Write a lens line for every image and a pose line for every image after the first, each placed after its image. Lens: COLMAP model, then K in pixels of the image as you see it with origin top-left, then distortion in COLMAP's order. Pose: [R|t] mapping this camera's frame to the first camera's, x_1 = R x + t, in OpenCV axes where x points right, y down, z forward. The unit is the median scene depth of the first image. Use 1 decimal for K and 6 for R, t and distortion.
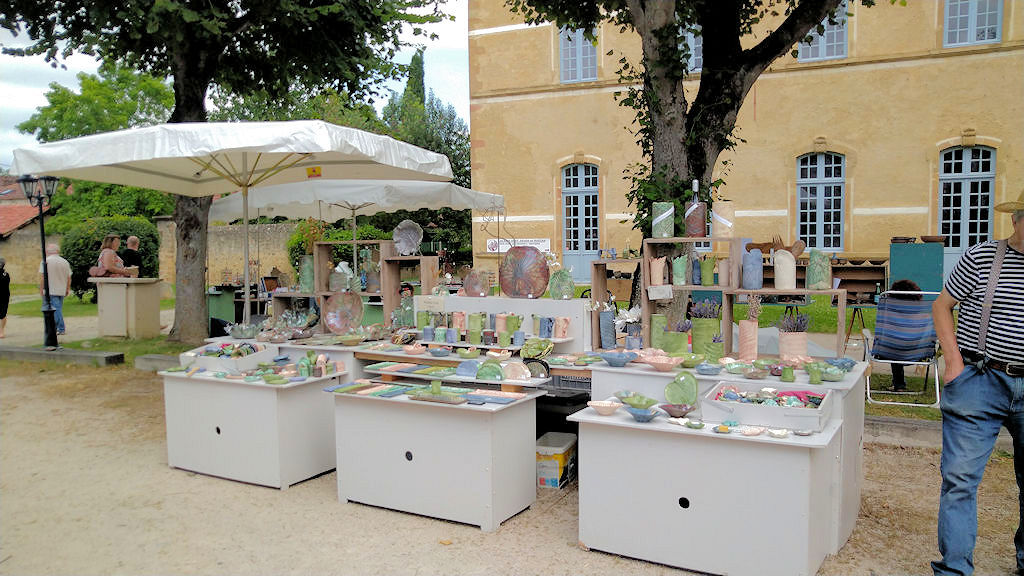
lens RADIAL K [[821.4, 0, 509.8], [0, 821.4, 288.0], [0, 0, 1]] dist [-0.034822, 0.077254]
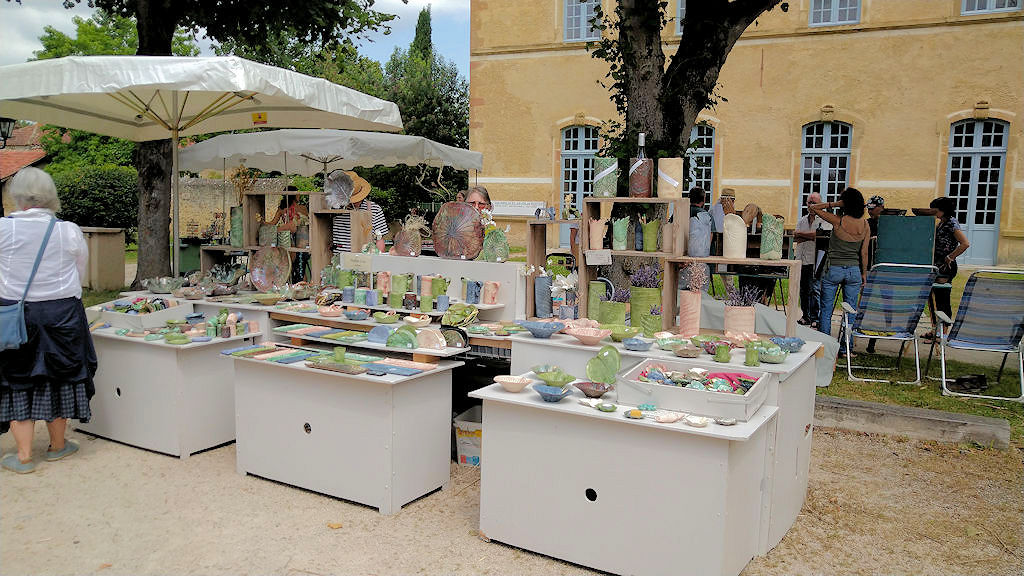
lens RADIAL K [[821.4, 0, 509.6], [0, 821.4, 287.4], [0, 0, 1]] dist [-0.034822, 0.077254]
pose [[0.999425, 0.032574, -0.009403, 0.074751], [-0.032134, 0.998530, 0.043647, 0.001564], [0.010811, -0.043319, 0.999003, 0.073250]]
